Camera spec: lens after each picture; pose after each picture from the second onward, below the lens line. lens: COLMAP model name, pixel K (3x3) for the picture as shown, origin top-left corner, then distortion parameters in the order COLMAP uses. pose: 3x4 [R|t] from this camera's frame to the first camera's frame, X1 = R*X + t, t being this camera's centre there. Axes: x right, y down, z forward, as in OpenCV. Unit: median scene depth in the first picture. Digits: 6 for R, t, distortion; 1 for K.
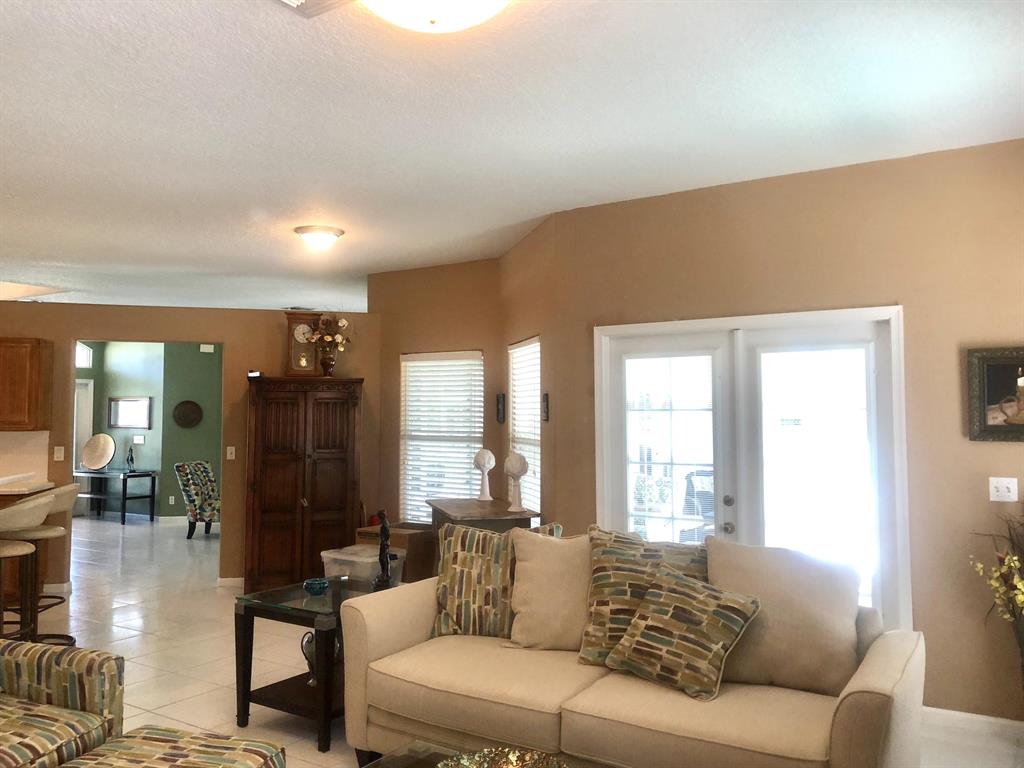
lens RADIAL K [[836.6, 0, 495.2], [0, 836.6, 379.5], [0, 0, 1]] dist [0.060096, -0.066174]
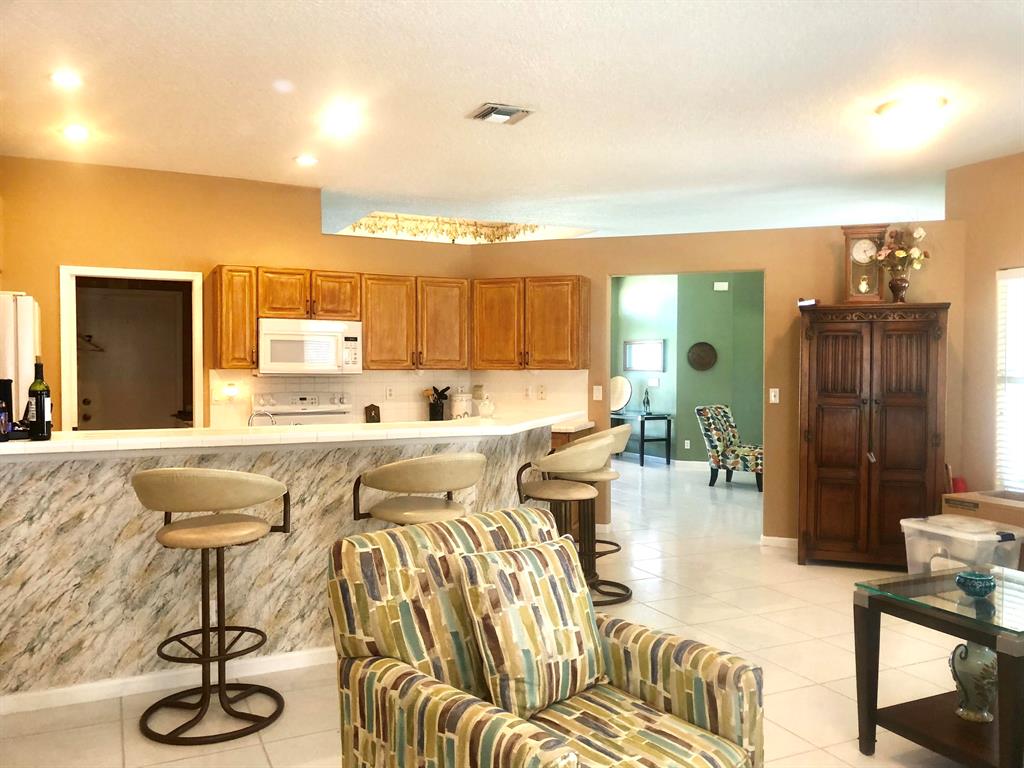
lens RADIAL K [[836.6, 0, 524.1], [0, 836.6, 386.5], [0, 0, 1]] dist [0.060096, -0.066174]
pose [[0.866582, 0.011116, -0.498910, -0.104696], [0.023884, 0.997682, 0.063716, 0.016189], [0.498462, -0.067131, 0.864308, 0.119909]]
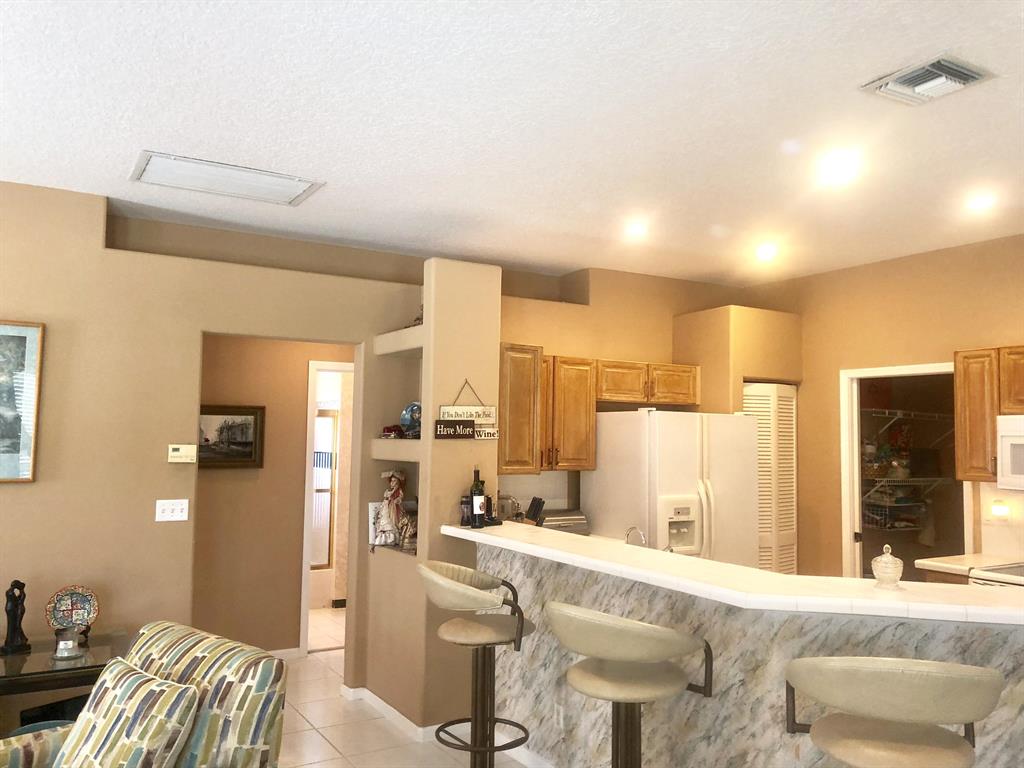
lens RADIAL K [[836.6, 0, 517.2], [0, 836.6, 380.0], [0, 0, 1]] dist [0.060096, -0.066174]
pose [[-0.420675, -0.071502, -0.904389, -0.019318], [0.026372, 0.995504, -0.090973, 0.017525], [0.906828, -0.062120, -0.416898, 0.658954]]
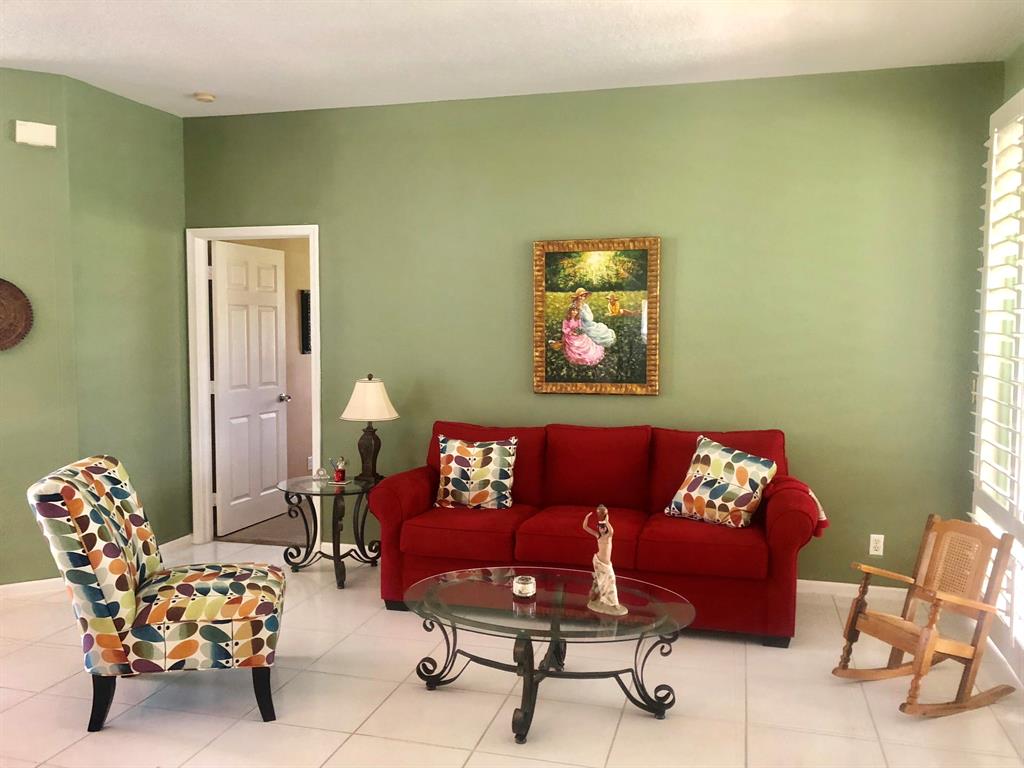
lens RADIAL K [[836.6, 0, 524.7], [0, 836.6, 382.8], [0, 0, 1]] dist [0.060096, -0.066174]
pose [[0.944286, -0.020377, 0.328494, -0.435609], [-0.017610, 0.993524, 0.112251, 0.042109], [-0.328654, -0.111782, 0.937812, 0.941027]]
